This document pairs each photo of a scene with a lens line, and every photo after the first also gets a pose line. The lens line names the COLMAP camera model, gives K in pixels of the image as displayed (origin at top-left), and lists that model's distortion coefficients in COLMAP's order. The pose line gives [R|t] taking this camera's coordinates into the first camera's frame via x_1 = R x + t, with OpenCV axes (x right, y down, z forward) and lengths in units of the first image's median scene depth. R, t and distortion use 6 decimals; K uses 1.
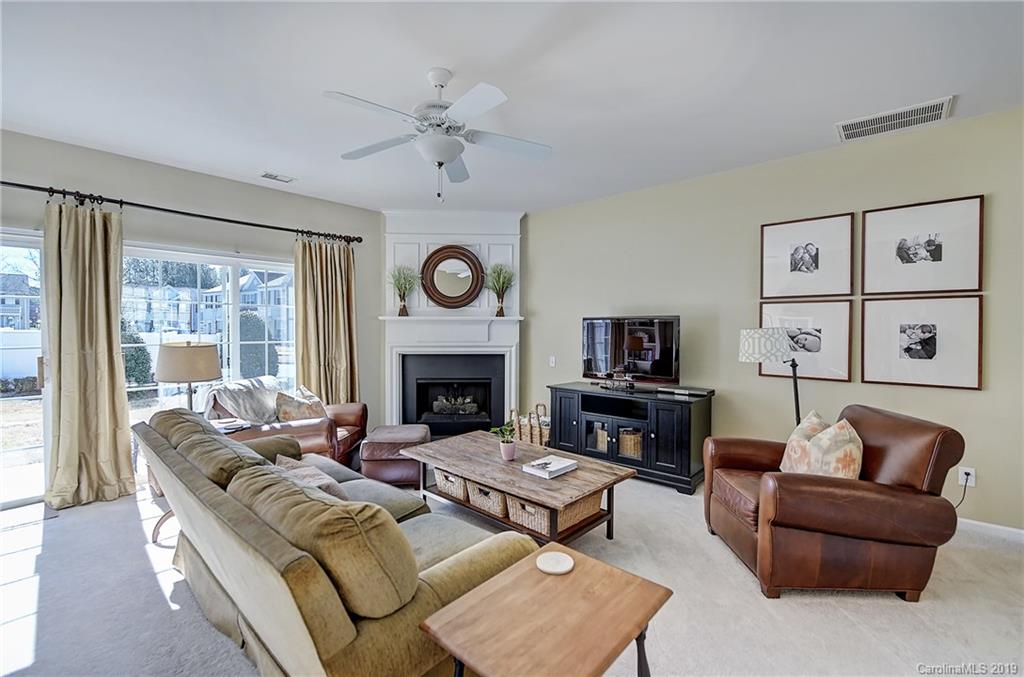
lens RADIAL K [[455.0, 0, 522.5], [0, 455.0, 333.6], [0, 0, 1]] dist [0.004719, -0.001964]
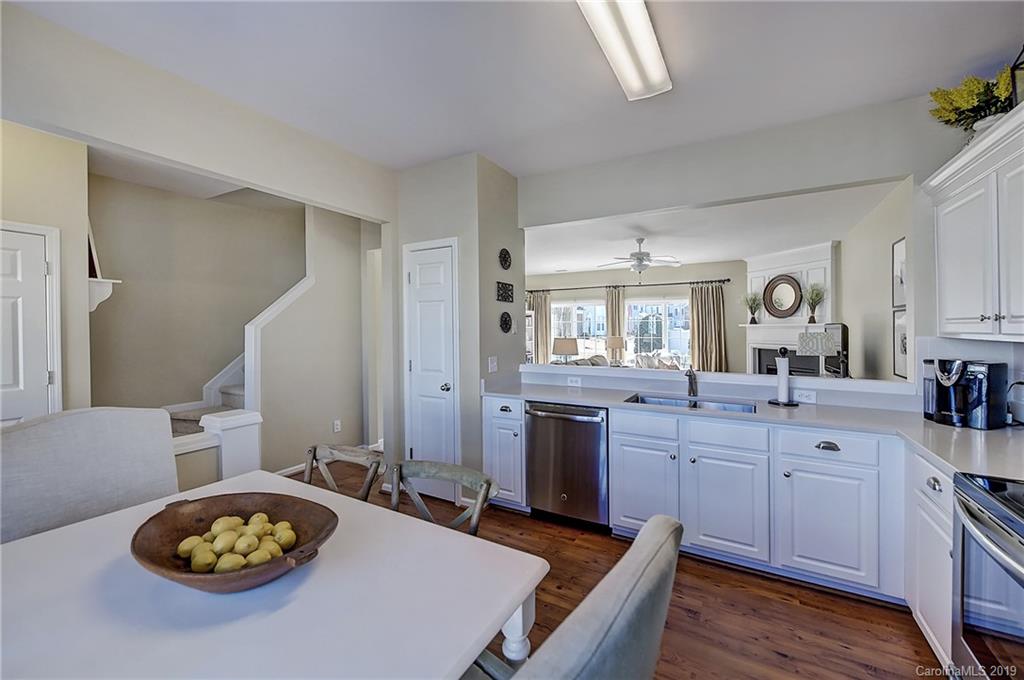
lens RADIAL K [[409.9, 0, 511.2], [0, 409.9, 327.4], [0, 0, 1]] dist [0.003172, -0.000309]
pose [[0.195167, -0.005846, -0.980753, 1.345948], [-0.013497, 0.999872, -0.008646, -0.004697], [0.980677, 0.014925, 0.195063, -0.141407]]
